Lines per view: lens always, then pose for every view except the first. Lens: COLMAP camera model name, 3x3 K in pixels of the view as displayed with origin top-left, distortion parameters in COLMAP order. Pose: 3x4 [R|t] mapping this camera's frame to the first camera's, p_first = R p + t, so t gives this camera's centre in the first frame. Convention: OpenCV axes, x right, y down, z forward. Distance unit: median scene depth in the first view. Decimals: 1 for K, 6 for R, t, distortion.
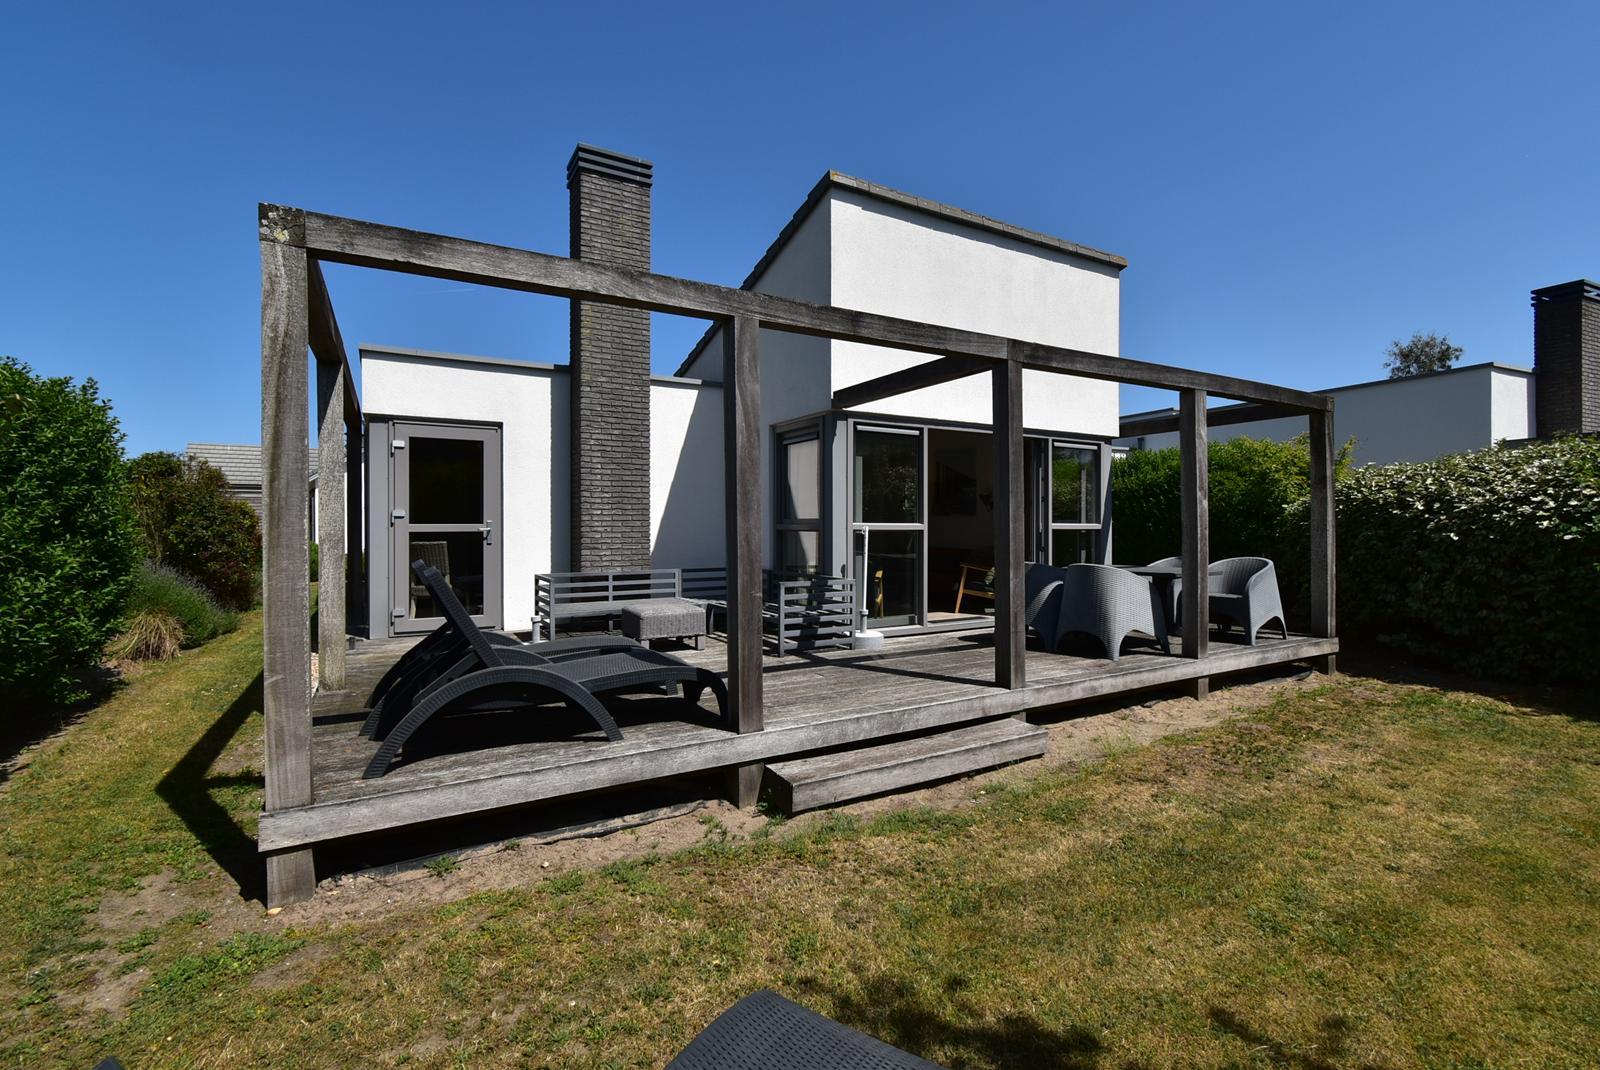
lens RADIAL K [[724.8, 0, 797.3], [0, 724.8, 531.3], [0, 0, 1]] dist [0.003495, -0.001061]
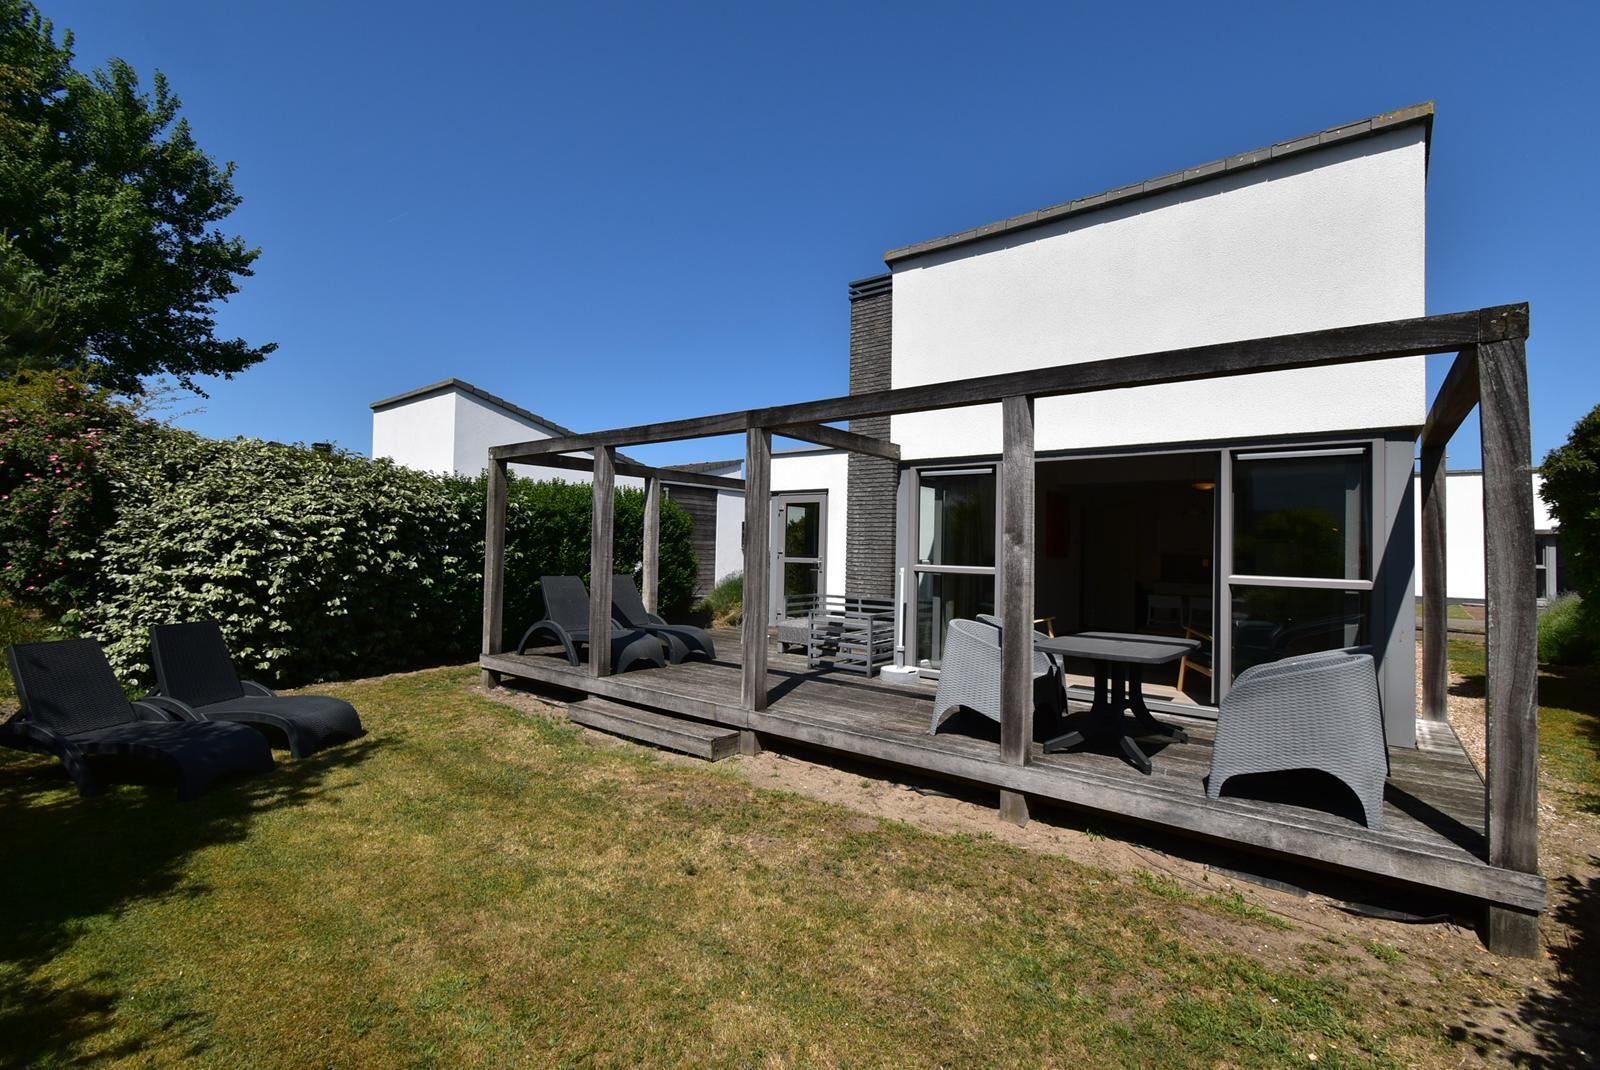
lens RADIAL K [[724.8, 0, 797.3], [0, 724.8, 531.3], [0, 0, 1]] dist [0.003495, -0.001061]
pose [[0.354189, -0.014283, -0.935065, 1.010658], [-0.027353, 0.999297, -0.025625, -0.028111], [0.934774, 0.034653, 0.353549, 0.465758]]
